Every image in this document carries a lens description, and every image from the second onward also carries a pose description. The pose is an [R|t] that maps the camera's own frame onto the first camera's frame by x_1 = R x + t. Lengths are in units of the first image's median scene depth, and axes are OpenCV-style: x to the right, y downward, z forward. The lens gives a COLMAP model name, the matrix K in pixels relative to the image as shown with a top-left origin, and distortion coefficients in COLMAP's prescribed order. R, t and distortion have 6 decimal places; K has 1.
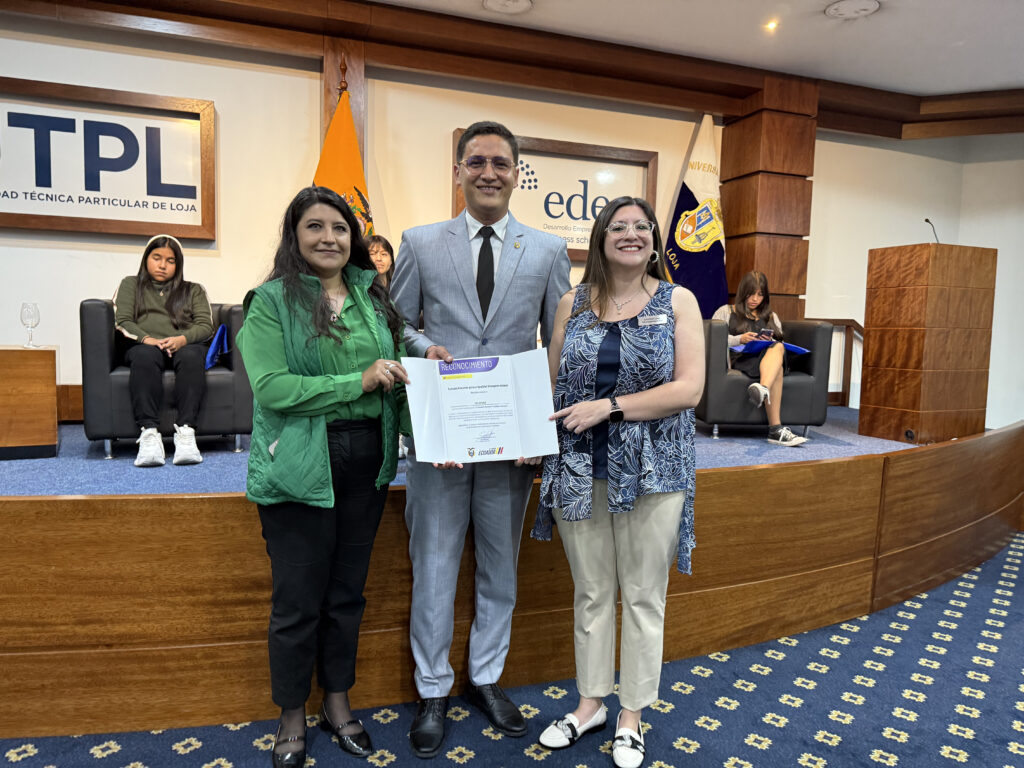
lens RADIAL K [[735.3, 0, 512.0], [0, 735.3, 384.0], [0, 0, 1]] dist [0.066850, -0.091393]
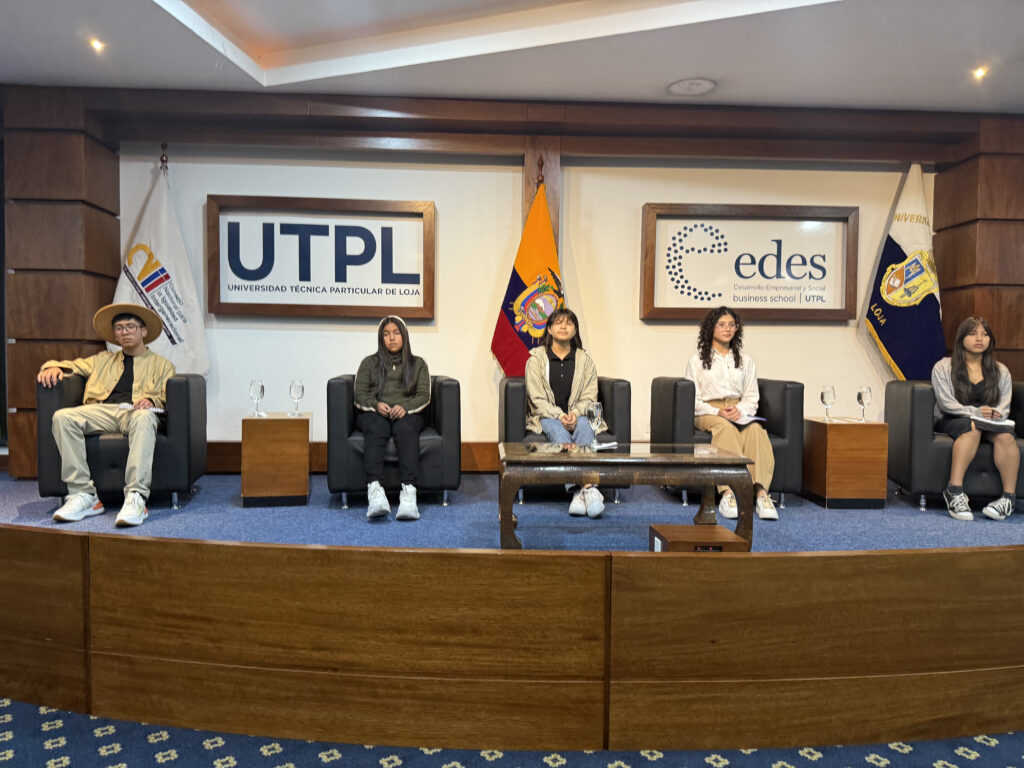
lens RADIAL K [[729.4, 0, 512.0], [0, 729.4, 384.0], [0, 0, 1]] dist [0.066891, -0.059919]
pose [[0.958045, -0.006948, -0.286535, 0.066616], [-0.008948, 0.998494, -0.054131, -0.041818], [0.286480, 0.054424, 0.956539, -0.081862]]
